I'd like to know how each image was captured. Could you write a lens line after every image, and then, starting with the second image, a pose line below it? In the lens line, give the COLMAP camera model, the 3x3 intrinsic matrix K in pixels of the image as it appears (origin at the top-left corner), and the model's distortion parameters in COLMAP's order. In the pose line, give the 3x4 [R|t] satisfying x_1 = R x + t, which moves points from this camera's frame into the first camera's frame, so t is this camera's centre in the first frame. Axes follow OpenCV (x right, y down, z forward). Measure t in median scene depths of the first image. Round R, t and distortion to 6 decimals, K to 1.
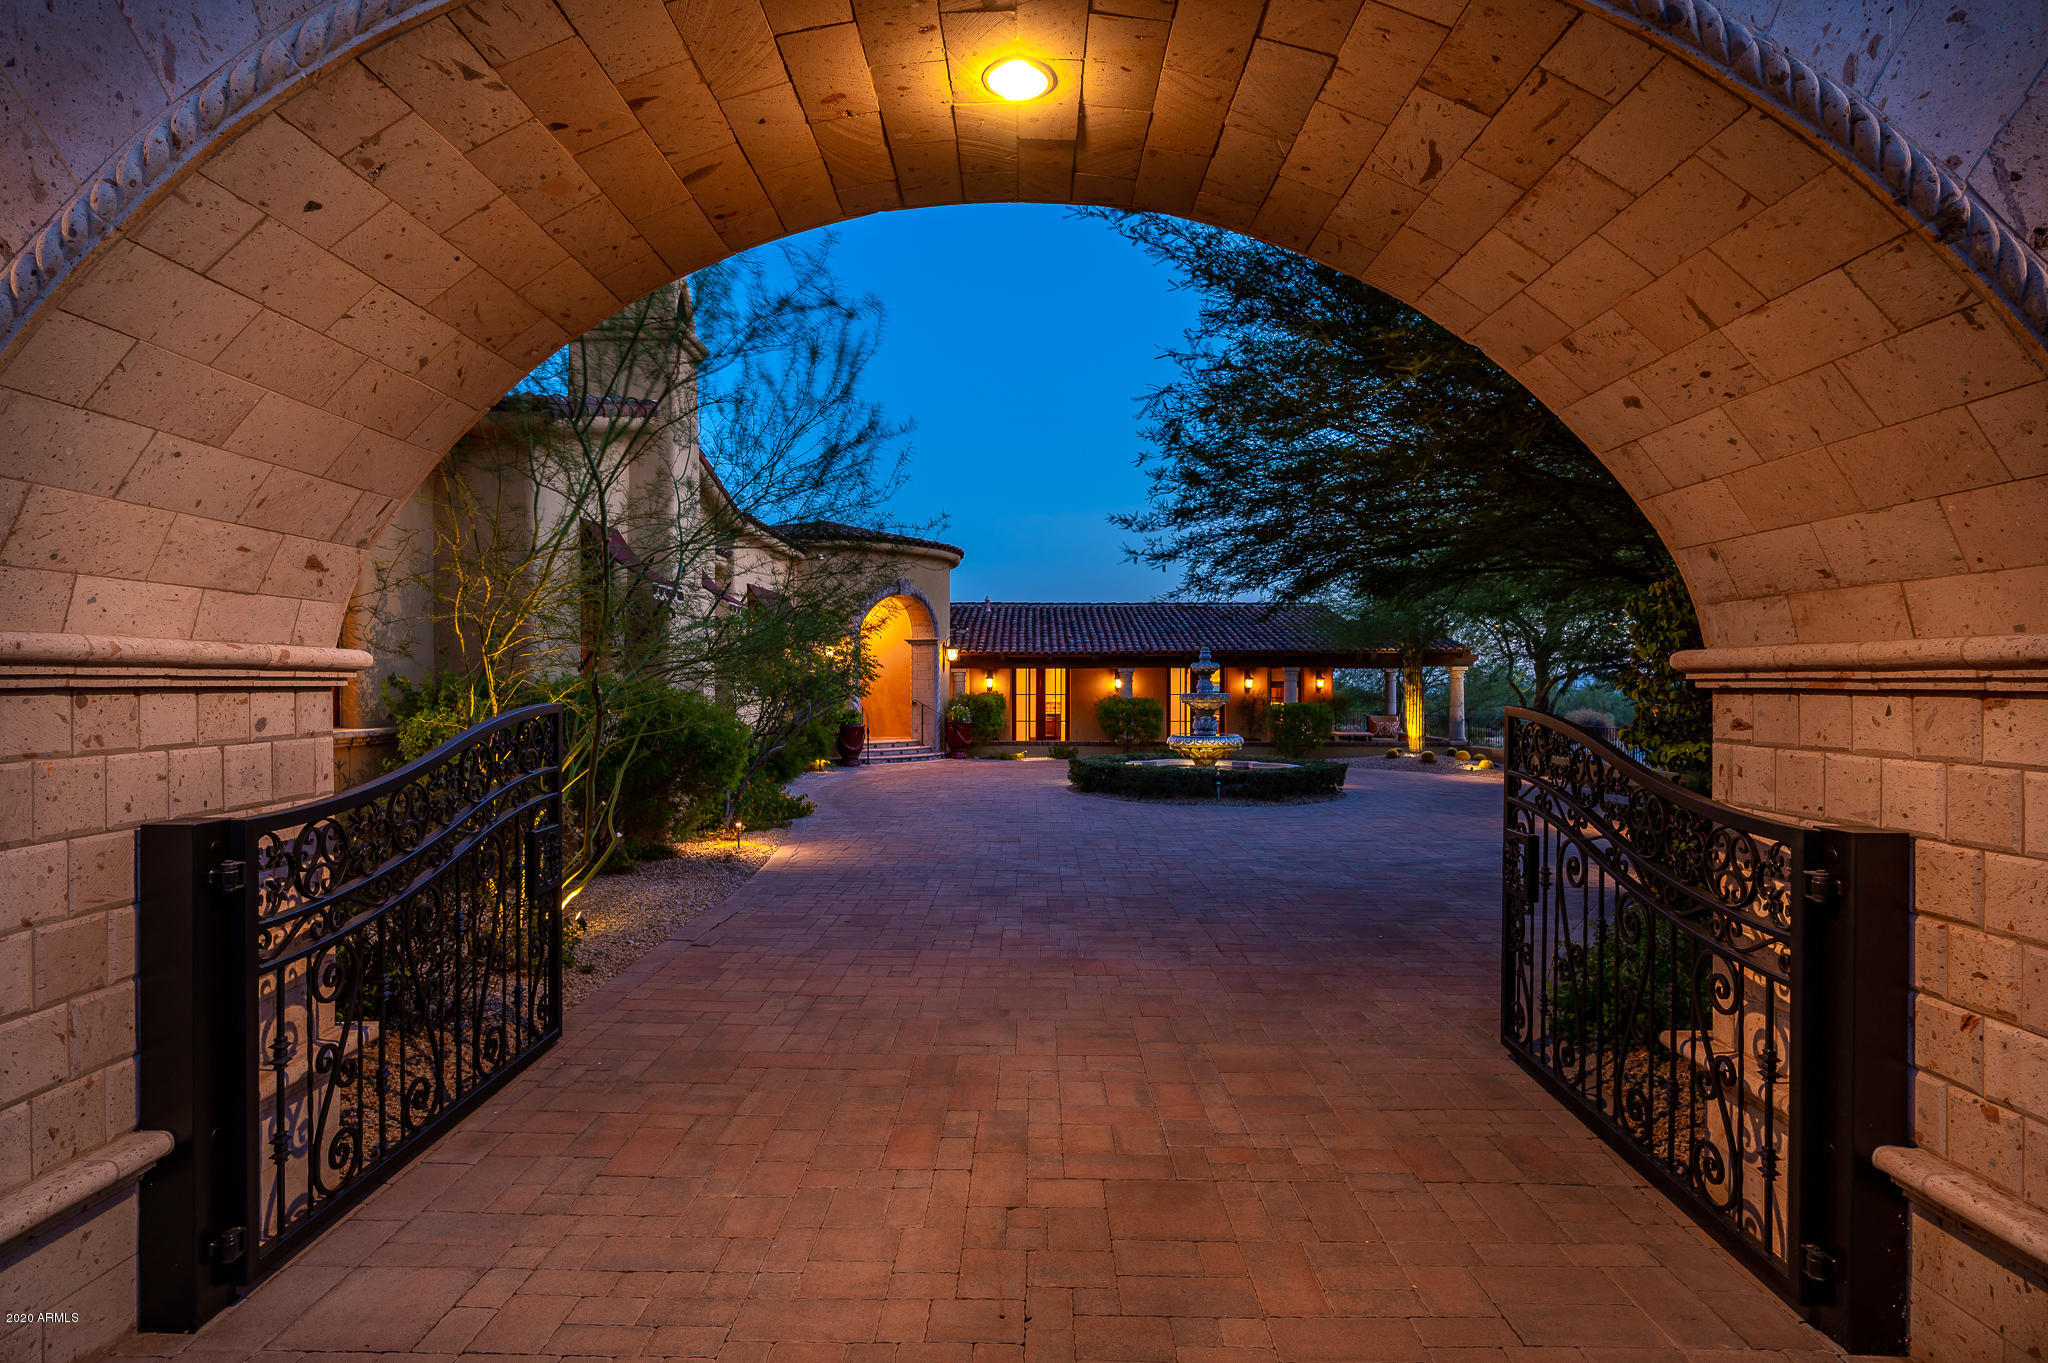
lens RADIAL K [[1072.9, 0, 1026.6], [0, 1072.9, 683.1], [0, 0, 1]] dist [-0.002407, 0.000015]
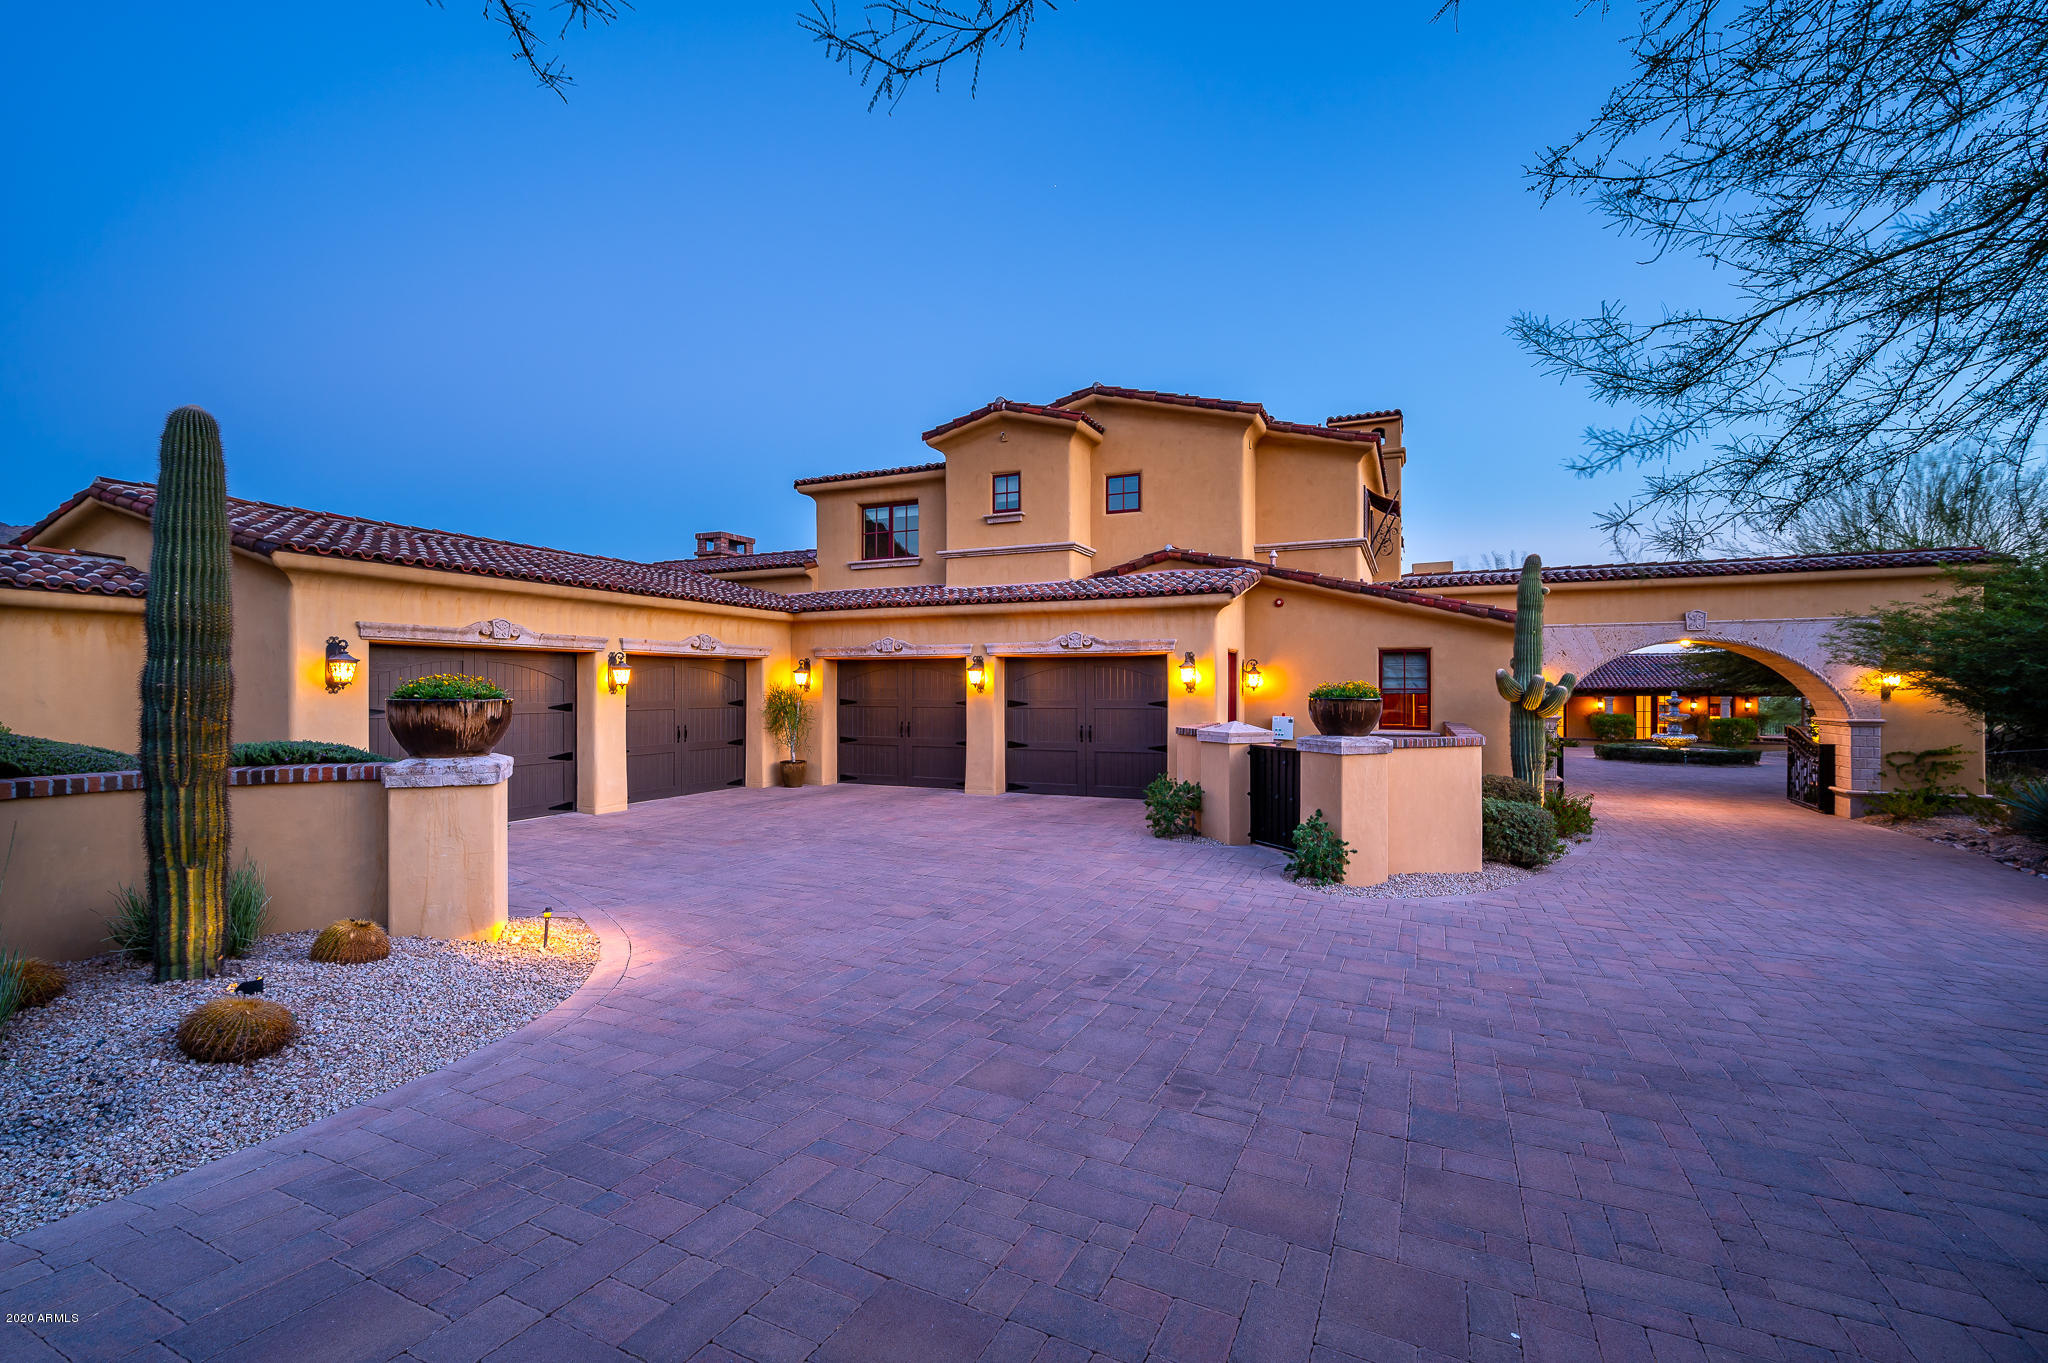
lens RADIAL K [[872.2, 0, 1017.2], [0, 872.2, 686.5], [0, 0, 1]] dist [-0.000921, -0.000308]
pose [[0.905666, -0.000224, -0.423992, -0.177012], [-0.001552, 0.999991, -0.003844, -0.023102], [0.423989, 0.004139, 0.905658, -0.697231]]
